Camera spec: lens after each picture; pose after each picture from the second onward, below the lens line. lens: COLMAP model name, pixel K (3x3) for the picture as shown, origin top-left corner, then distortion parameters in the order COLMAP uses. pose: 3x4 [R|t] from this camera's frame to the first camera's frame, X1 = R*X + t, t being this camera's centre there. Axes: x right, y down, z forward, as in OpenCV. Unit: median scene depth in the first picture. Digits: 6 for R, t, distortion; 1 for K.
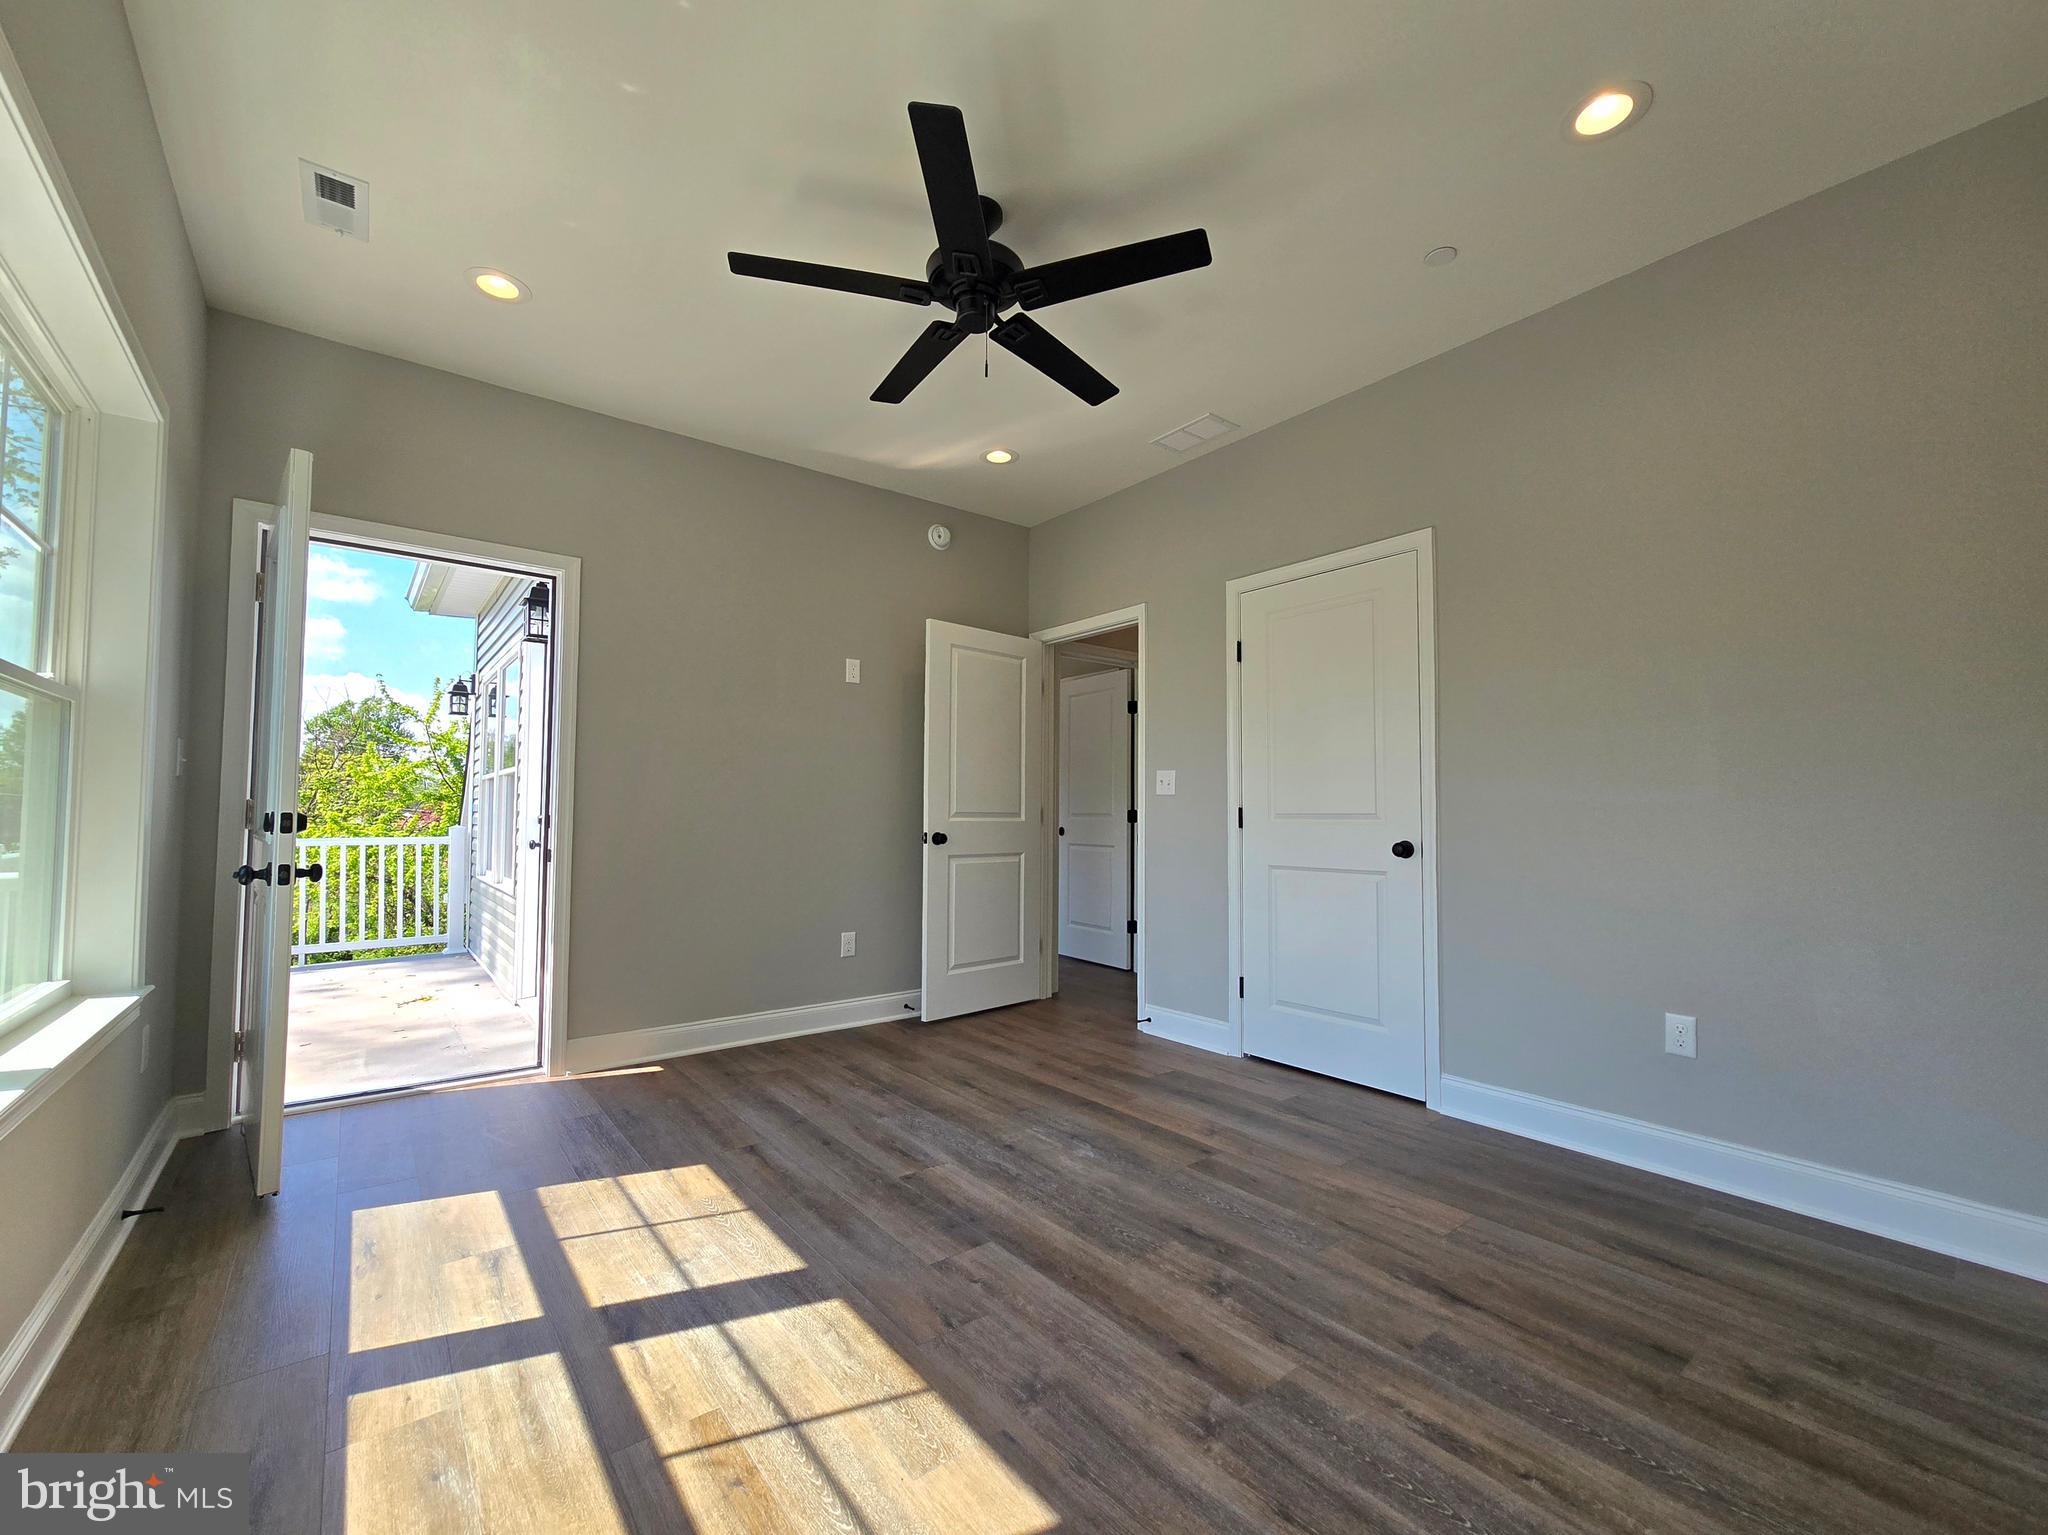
lens RADIAL K [[885.7, 0, 1072.5], [0, 885.7, 761.6], [0, 0, 1]] dist [0.001677, 0.000499]
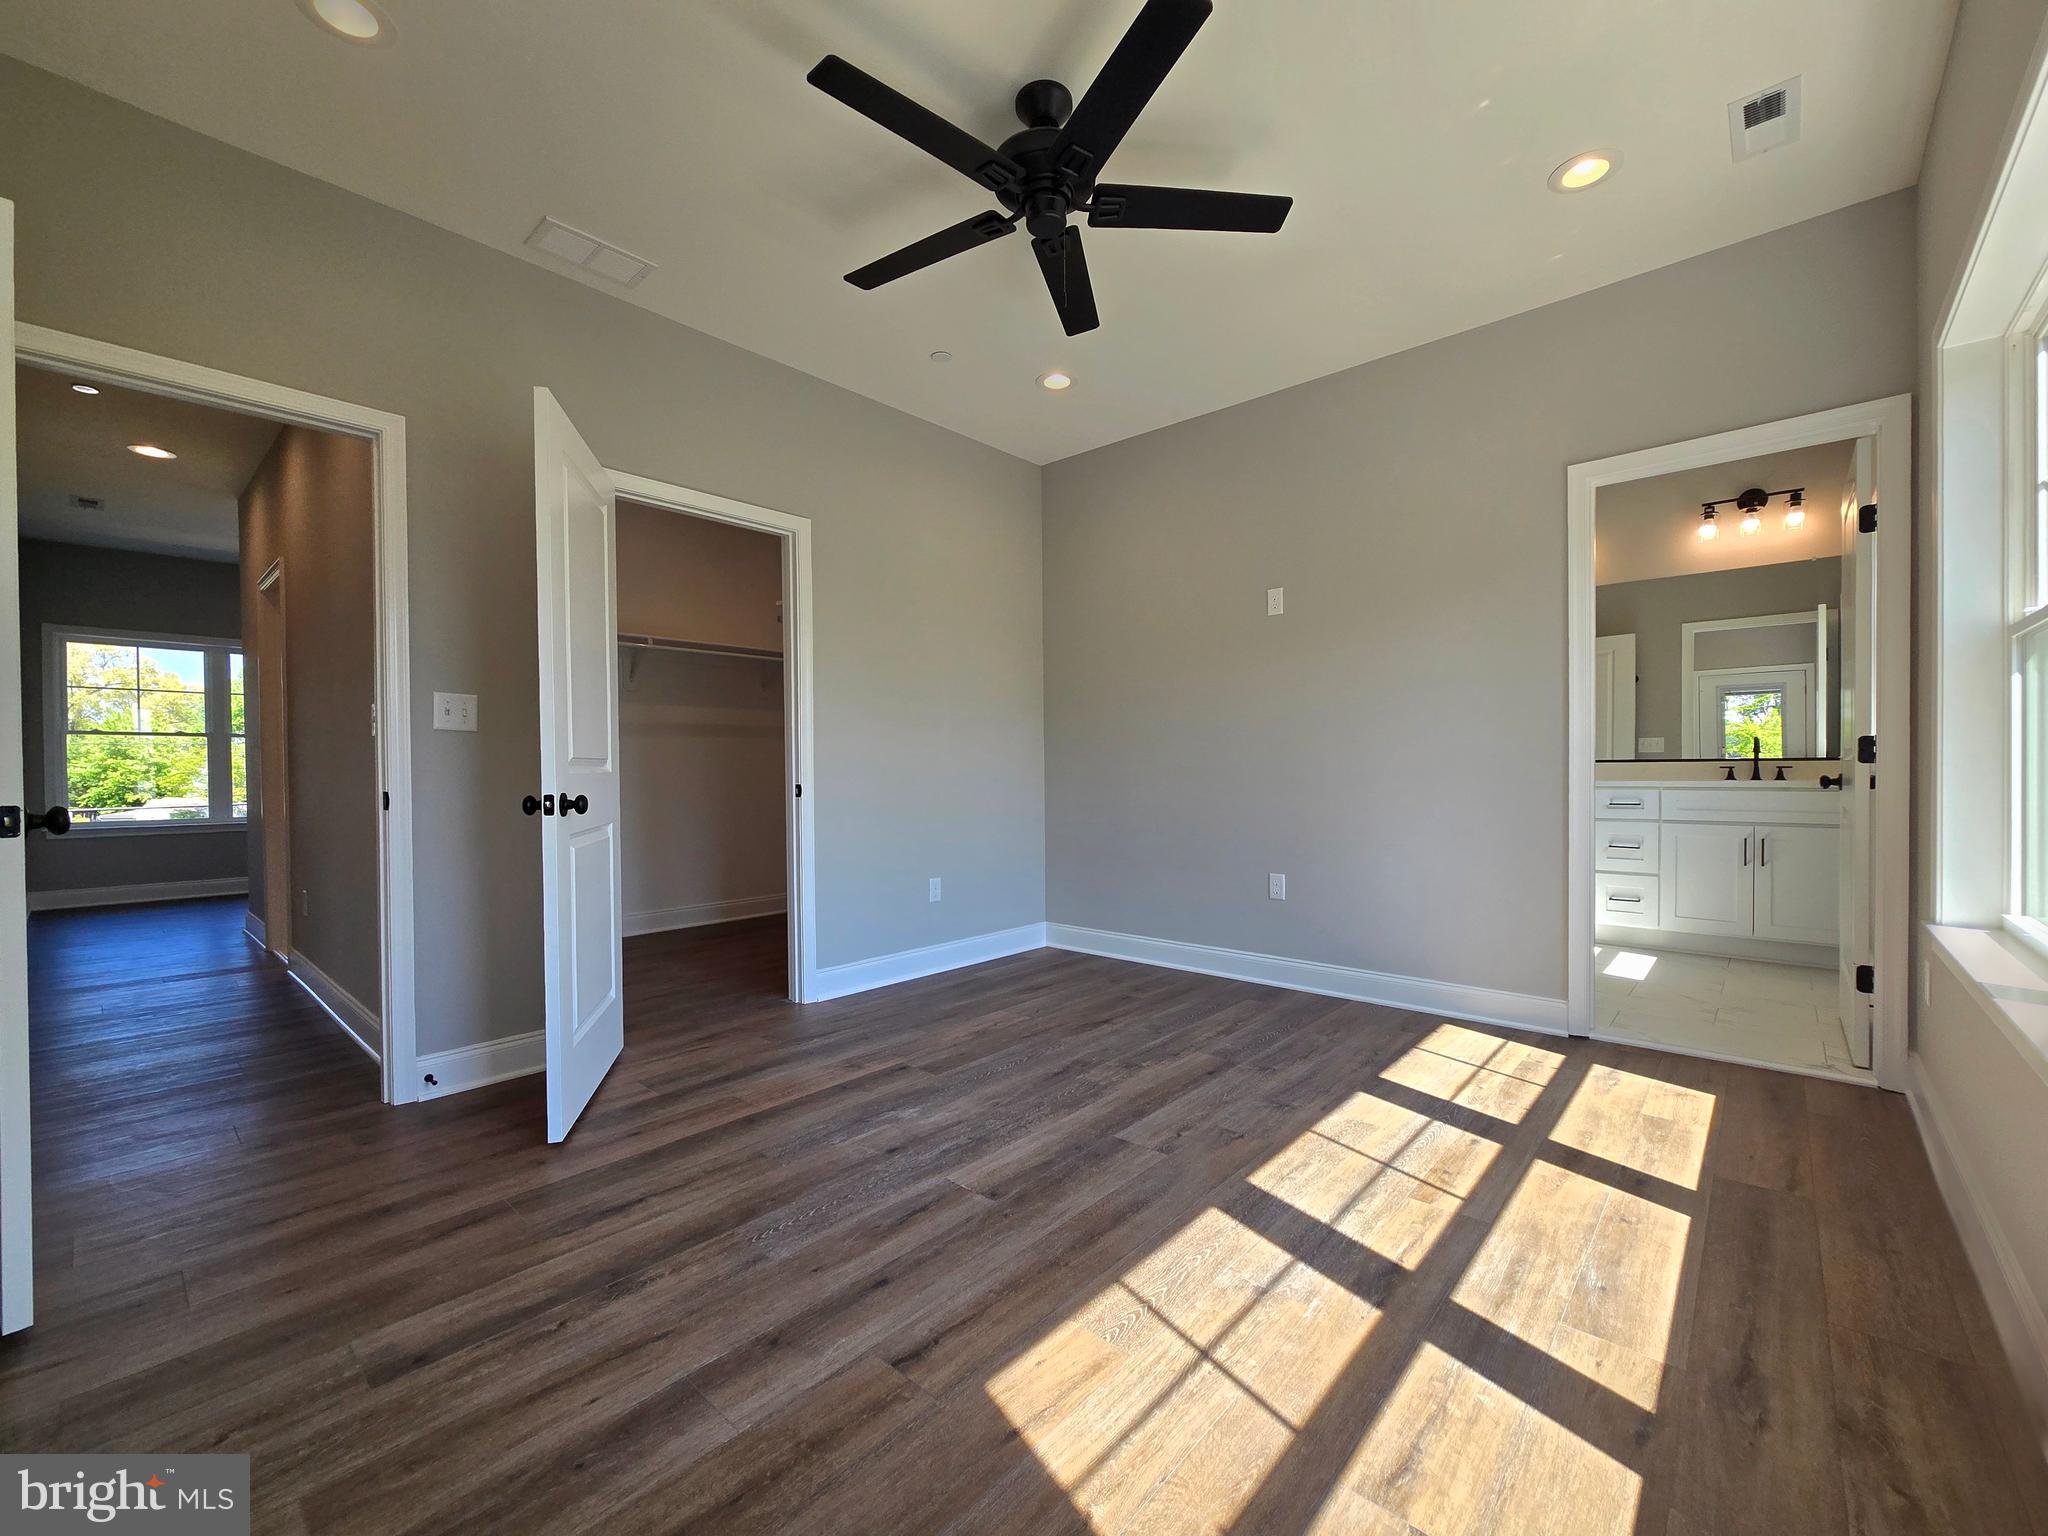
lens RADIAL K [[840.7, 0, 1027.6], [0, 840.7, 768.5], [0, 0, 1]] dist [-0.001359, 0.001241]
pose [[-0.164552, 0.000260, 0.986368, -1.130766], [-0.055052, 0.998439, -0.009448, 0.093137], [-0.984831, -0.055856, -0.164281, 1.315153]]
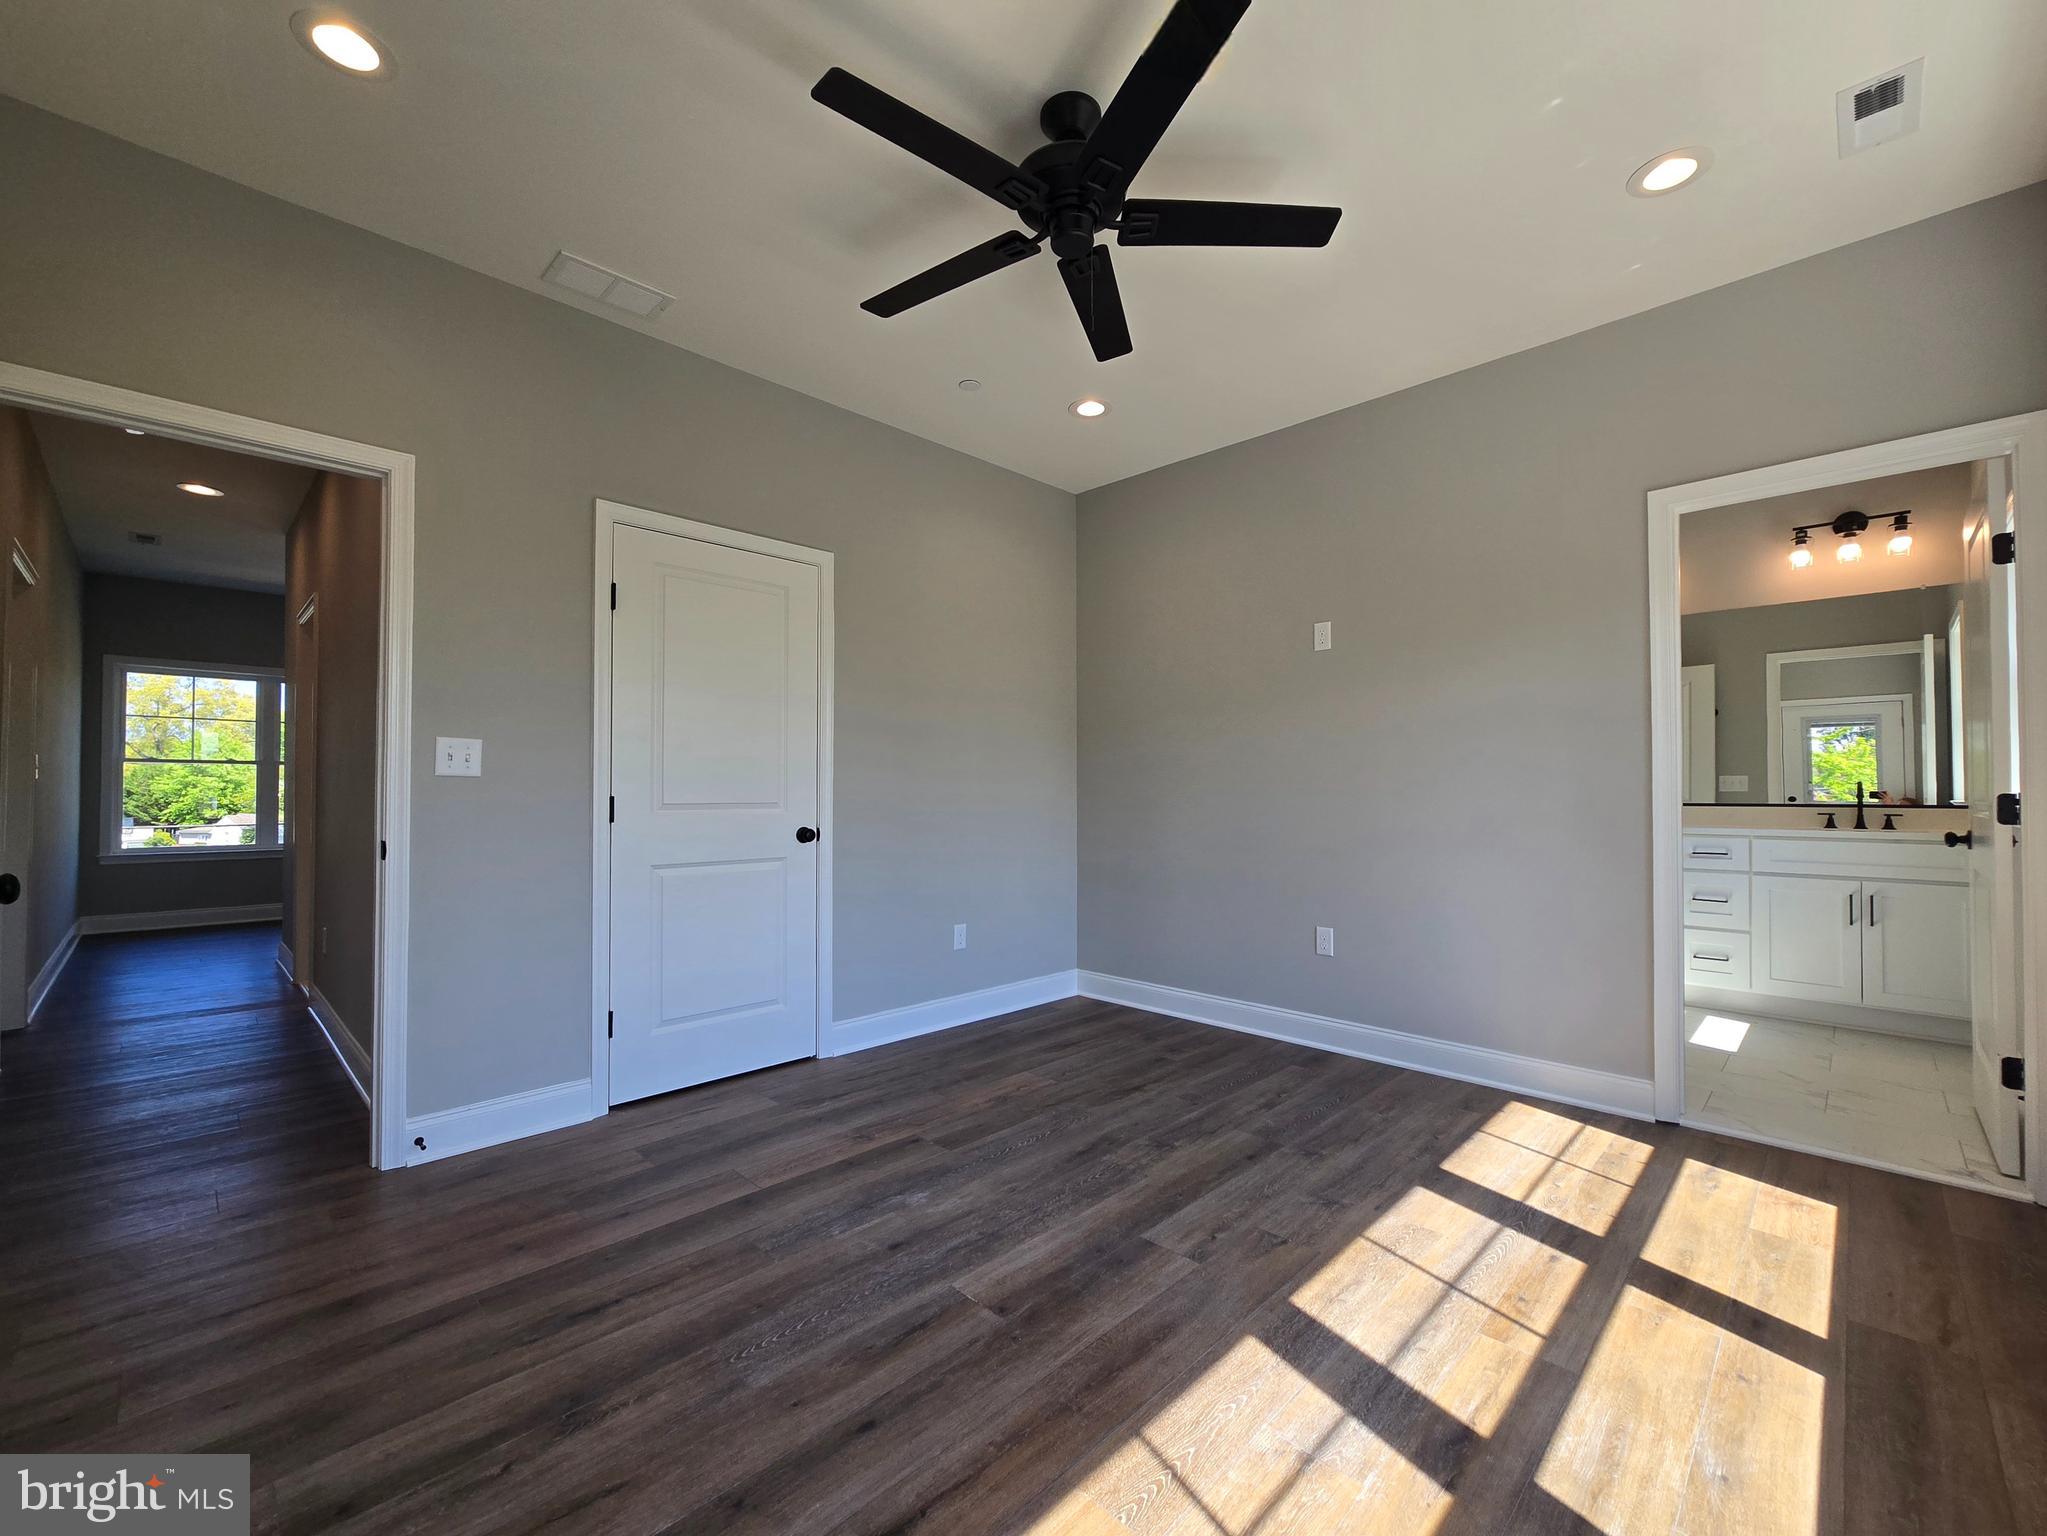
lens RADIAL K [[843.8, 0, 1023.5], [0, 843.8, 768.0], [0, 0, 1]] dist [0.000852, 0.000703]
pose [[-0.110984, 0.026759, 0.993462, -1.054970], [-0.065278, 0.997282, -0.034155, 0.050094], [-0.991676, -0.068642, -0.108936, 1.280549]]
